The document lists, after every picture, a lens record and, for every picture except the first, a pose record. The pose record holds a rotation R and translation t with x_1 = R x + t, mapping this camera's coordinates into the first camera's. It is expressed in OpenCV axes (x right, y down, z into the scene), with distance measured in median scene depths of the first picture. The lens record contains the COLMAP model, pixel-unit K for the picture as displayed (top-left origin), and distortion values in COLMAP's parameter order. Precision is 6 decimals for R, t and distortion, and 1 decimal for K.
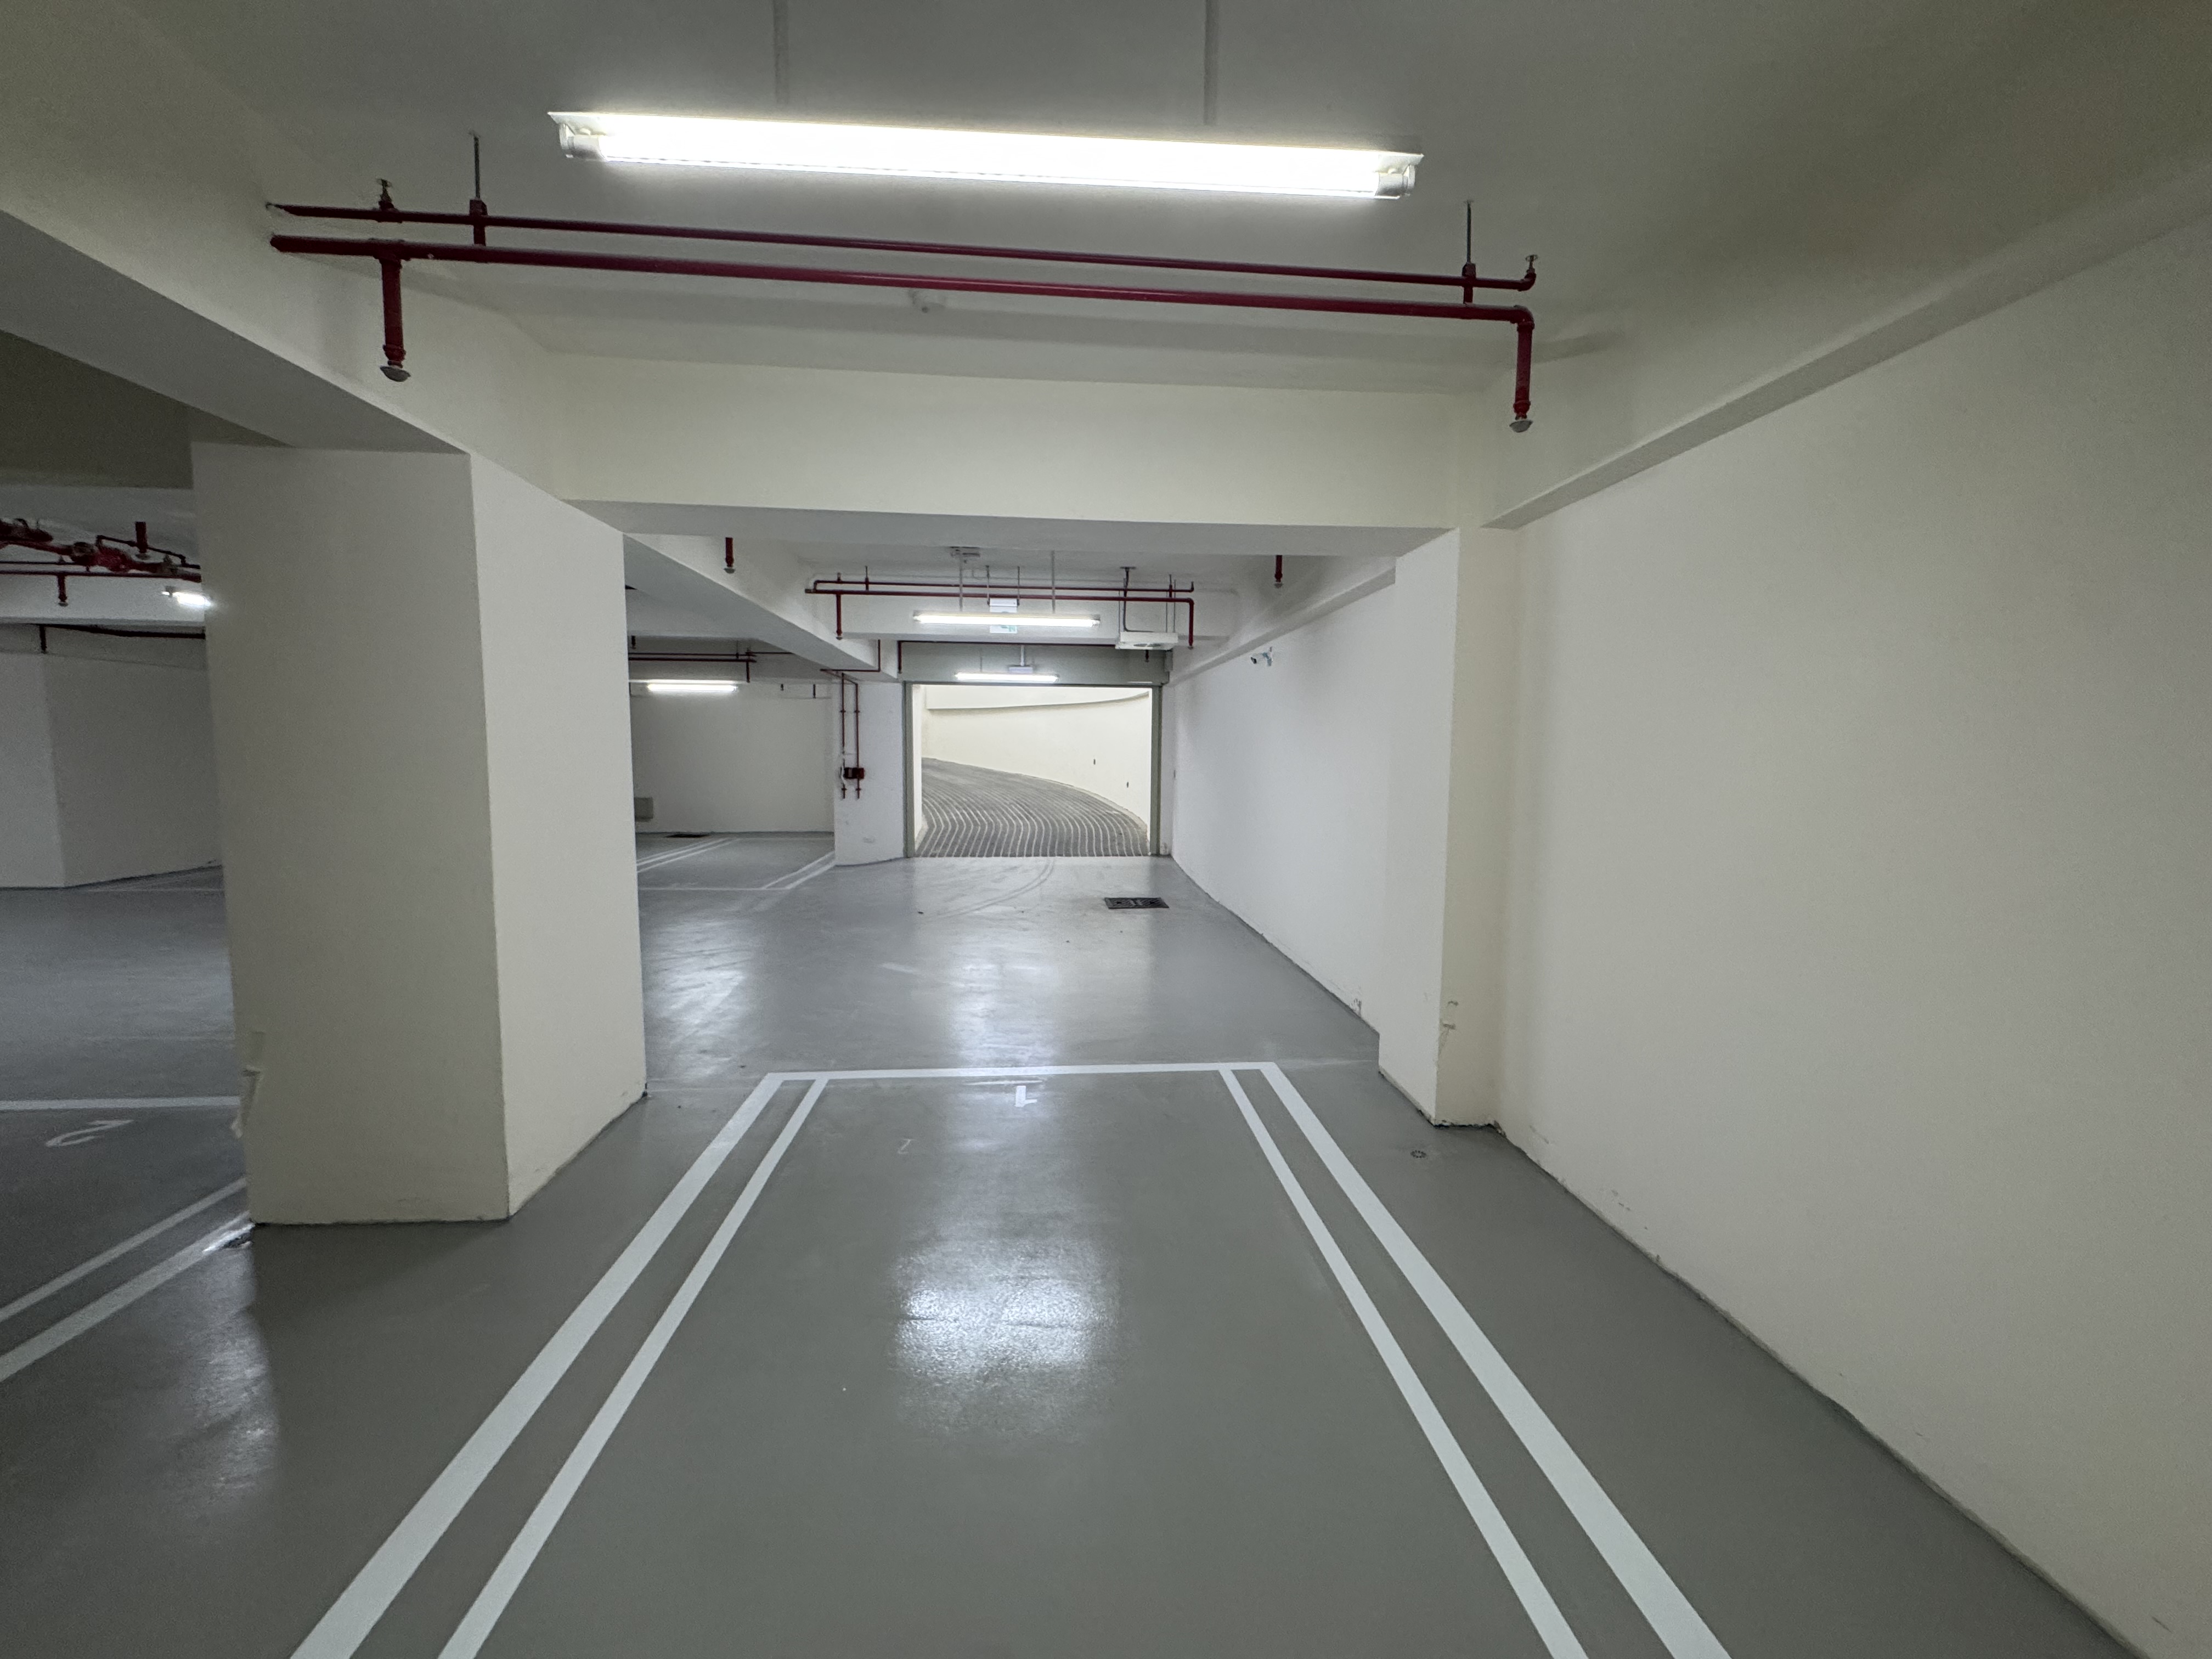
lens RADIAL K [[880.8, 0, 1105.9], [0, 880.8, 825.4], [0, 0, 1]] dist [-0.002137, 0.000143]
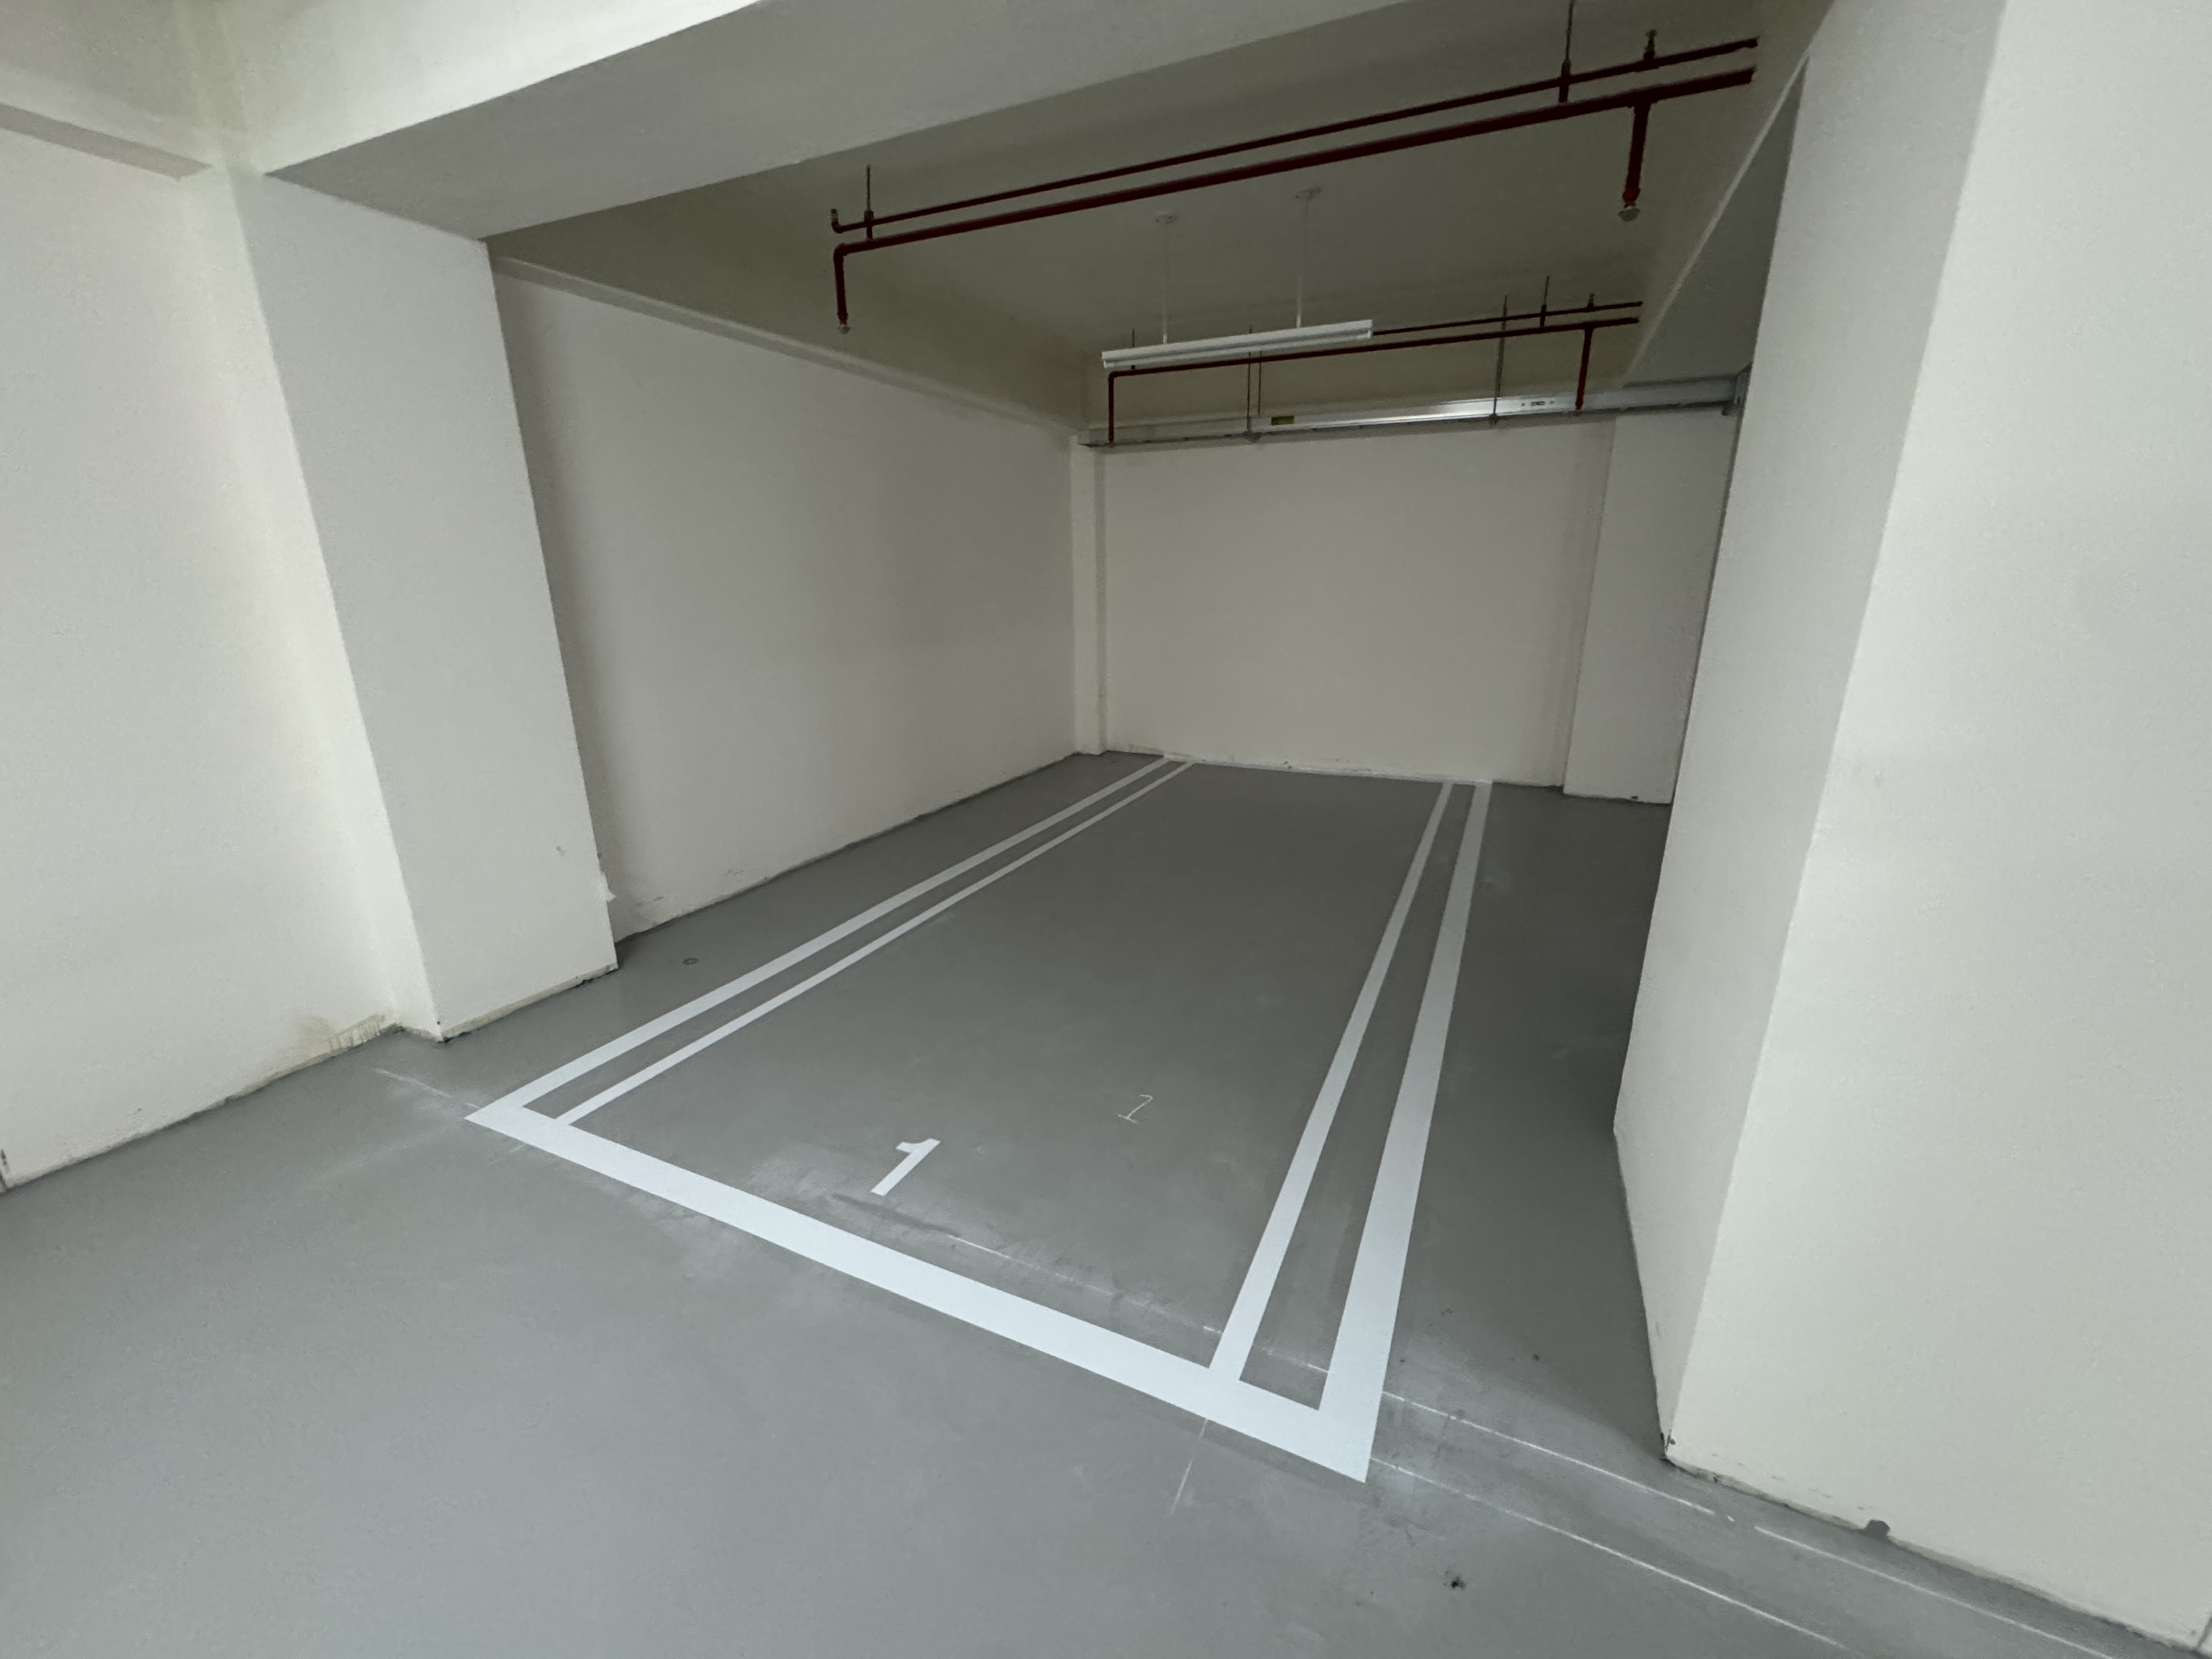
lens RADIAL K [[880.8, 0, 1105.9], [0, 880.8, 825.4], [0, 0, 1]] dist [-0.002137, 0.000143]
pose [[-0.868342, -0.141715, 0.475288, -0.444964], [0.040972, 0.934536, 0.353503, -0.095379], [-0.494270, 0.326435, -0.805690, 1.308852]]
